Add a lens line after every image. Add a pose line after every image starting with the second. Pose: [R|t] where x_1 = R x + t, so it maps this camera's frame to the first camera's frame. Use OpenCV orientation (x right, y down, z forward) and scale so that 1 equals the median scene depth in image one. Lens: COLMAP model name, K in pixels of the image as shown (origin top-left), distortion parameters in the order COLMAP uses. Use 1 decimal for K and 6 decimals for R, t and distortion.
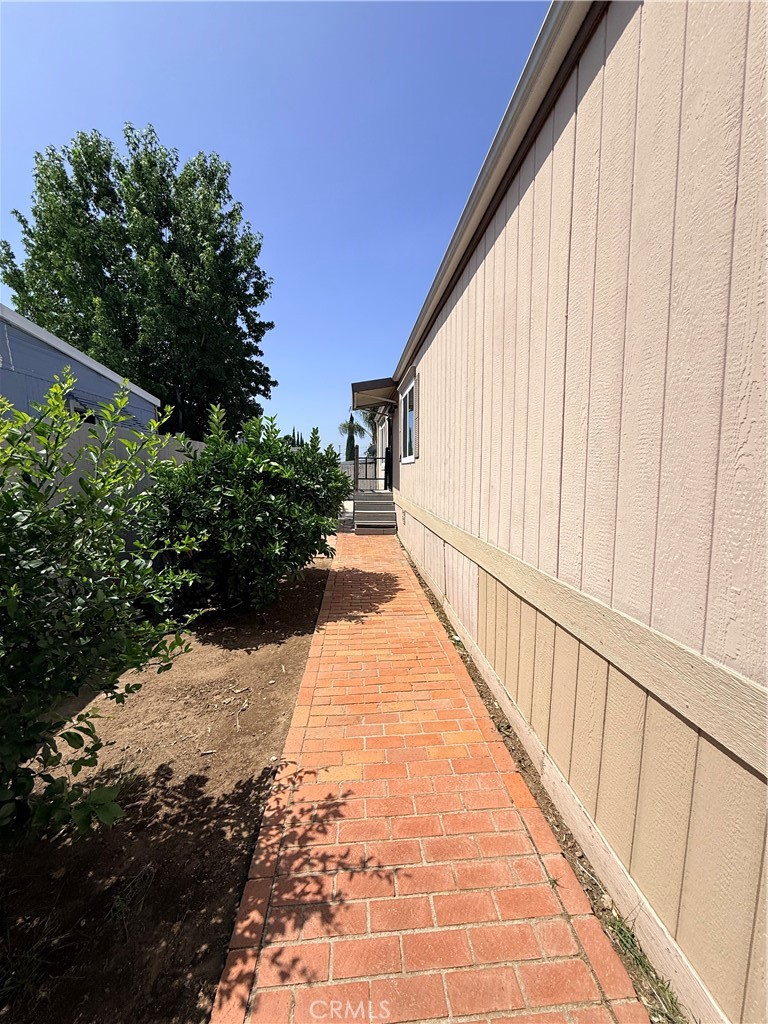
lens RADIAL K [[408.8, 0, 384.0], [0, 408.8, 512.0], [0, 0, 1]] dist [0.001496, 0.000244]
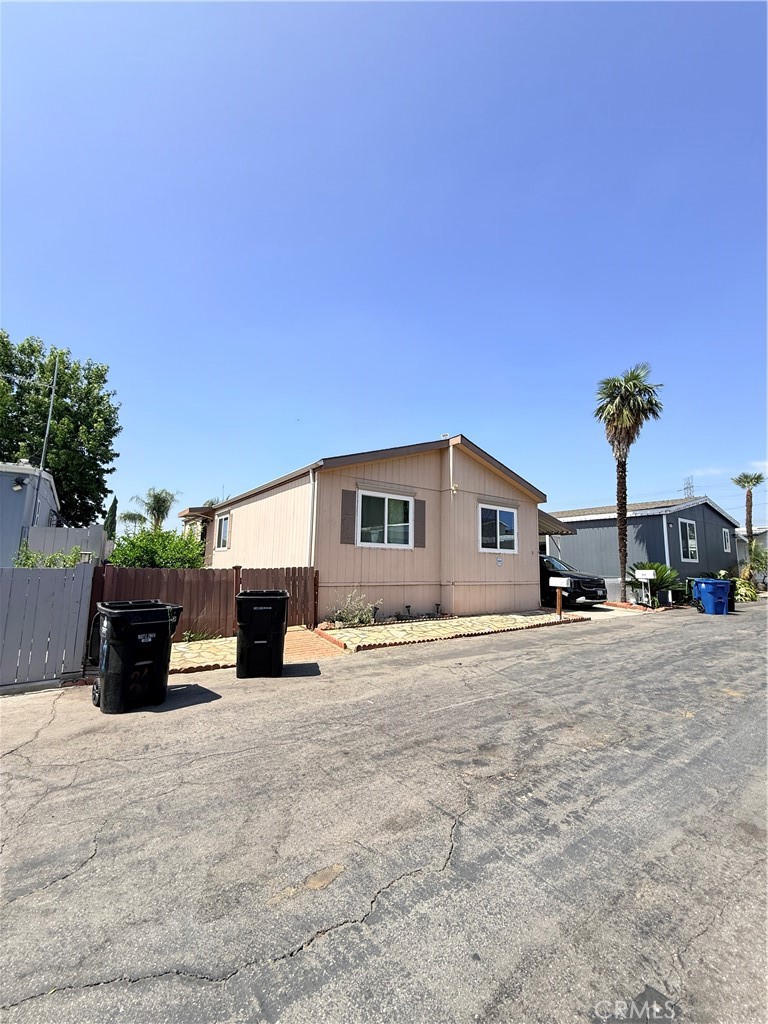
lens RADIAL K [[408.8, 0, 384.0], [0, 408.8, 512.0], [0, 0, 1]] dist [0.001496, 0.000244]
pose [[0.846403, 0.088981, 0.525057, -0.270918], [0.023081, 0.978886, -0.203097, 0.100560], [-0.532043, 0.184021, 0.826478, -0.931260]]
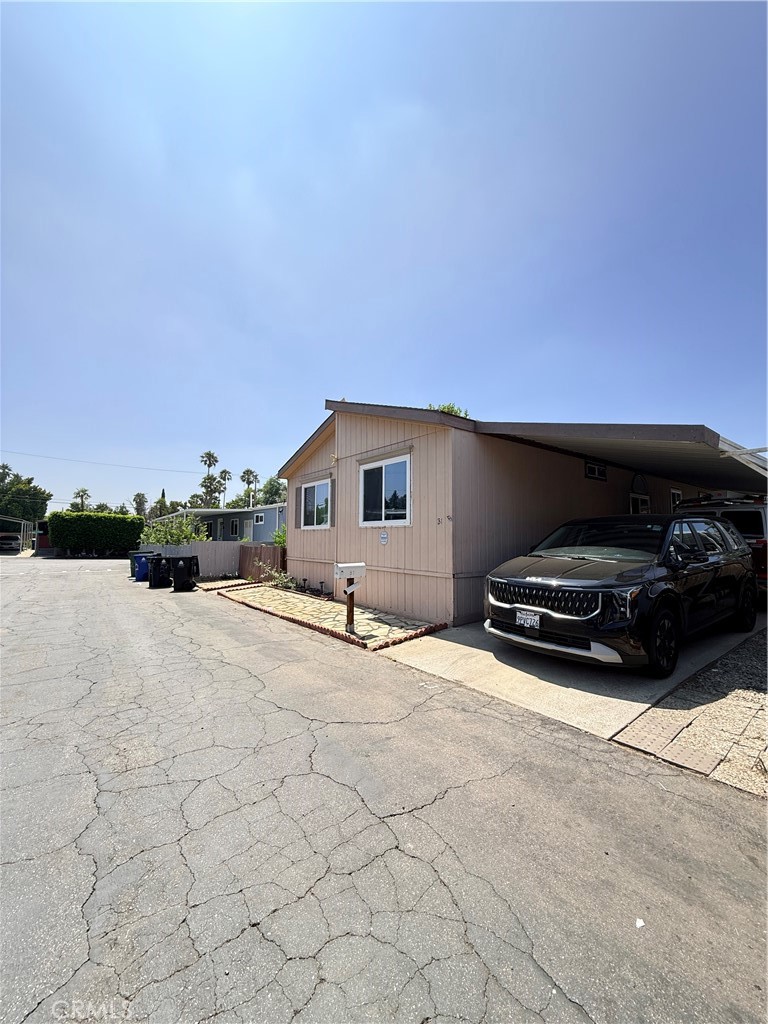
lens RADIAL K [[408.8, 0, 384.0], [0, 408.8, 512.0], [0, 0, 1]] dist [0.001496, 0.000244]
pose [[0.565973, -0.045534, -0.823166, 1.371924], [-0.080102, 0.990712, -0.109877, 0.044954], [0.820523, 0.128125, 0.557069, -0.565887]]
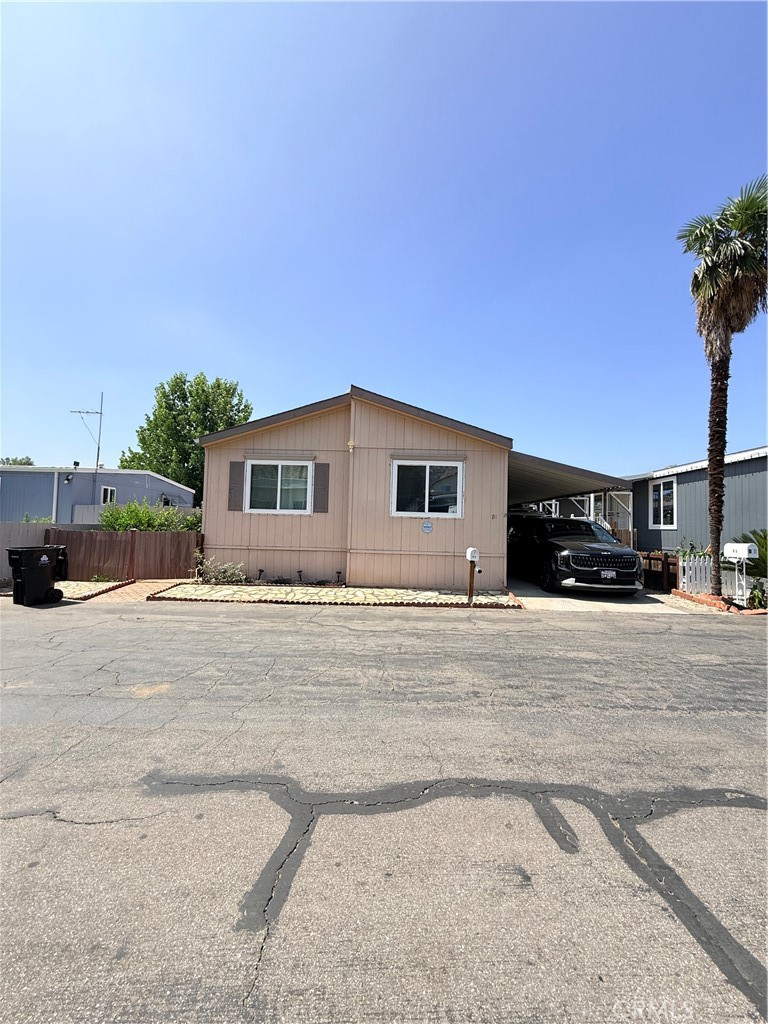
lens RADIAL K [[408.8, 0, 384.0], [0, 408.8, 512.0], [0, 0, 1]] dist [0.001496, 0.000244]
pose [[0.996707, 0.027020, -0.076450, 0.637751], [-0.037042, 0.990440, -0.132877, 0.105881], [0.072129, 0.135271, 0.988180, -1.092206]]
